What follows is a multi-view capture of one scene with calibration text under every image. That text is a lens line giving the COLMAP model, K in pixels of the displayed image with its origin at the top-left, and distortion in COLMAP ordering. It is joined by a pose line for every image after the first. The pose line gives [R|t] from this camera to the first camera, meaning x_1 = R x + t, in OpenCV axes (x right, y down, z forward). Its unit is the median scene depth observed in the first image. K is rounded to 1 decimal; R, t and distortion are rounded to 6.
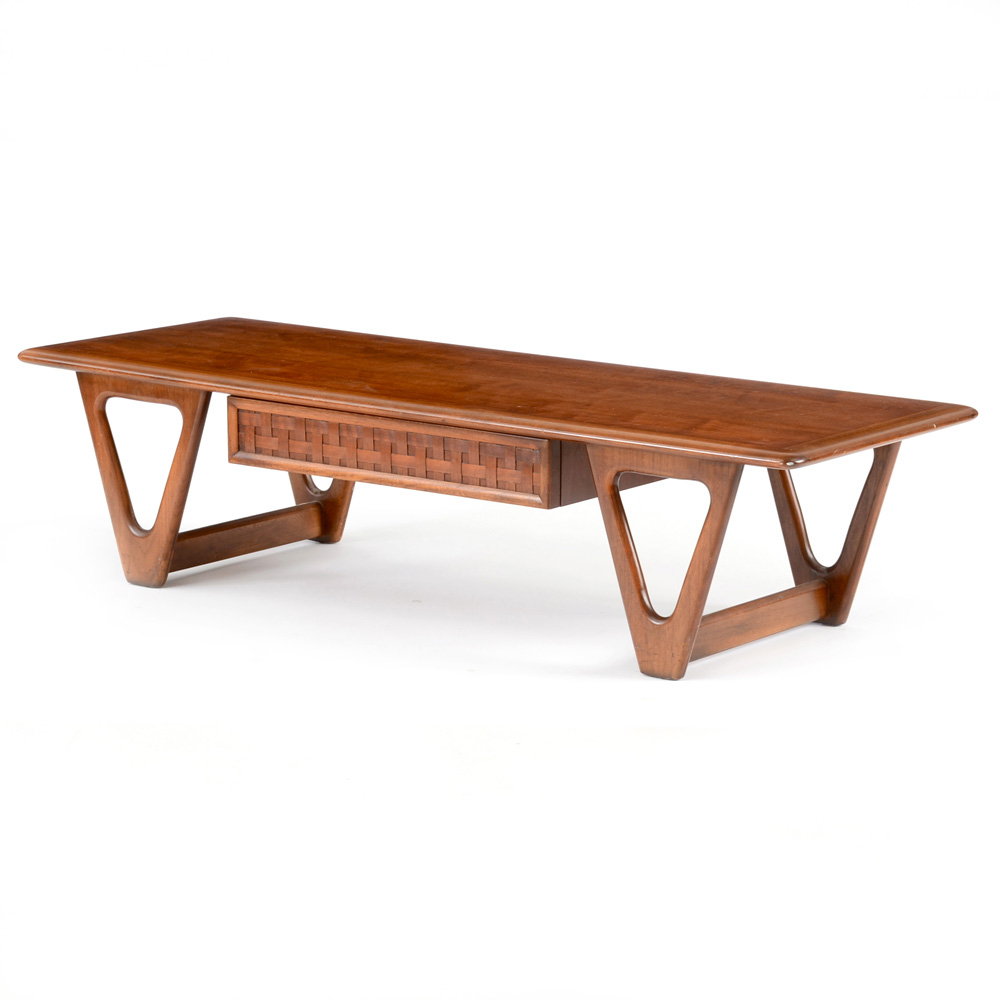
lens RADIAL K [[3846.5, 0, 500.0], [0, 3846.5, 500.0], [0, 0, 1]] dist [0.201750, 3.011050]
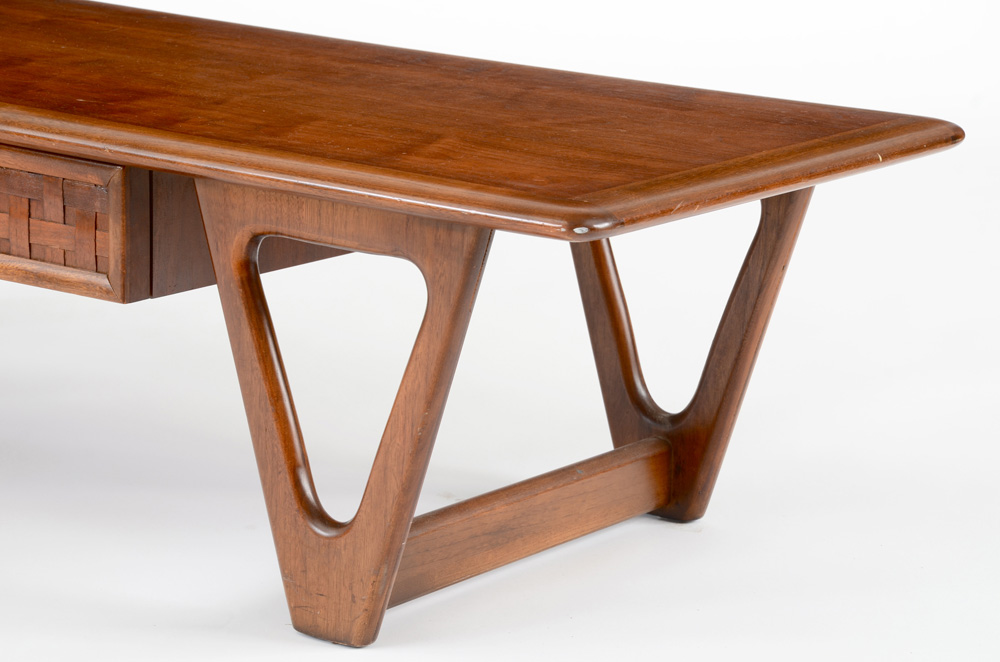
lens RADIAL K [[3485.8, 0, 500.0], [0, 3485.8, 331.0], [0, 0, 1]] dist [1.034753, 1.035656]
pose [[0.999655, 0.022543, 0.013490, 0.055601], [-0.022951, 0.999259, 0.030903, -0.009429], [-0.012784, -0.031202, 0.999431, 0.523625]]
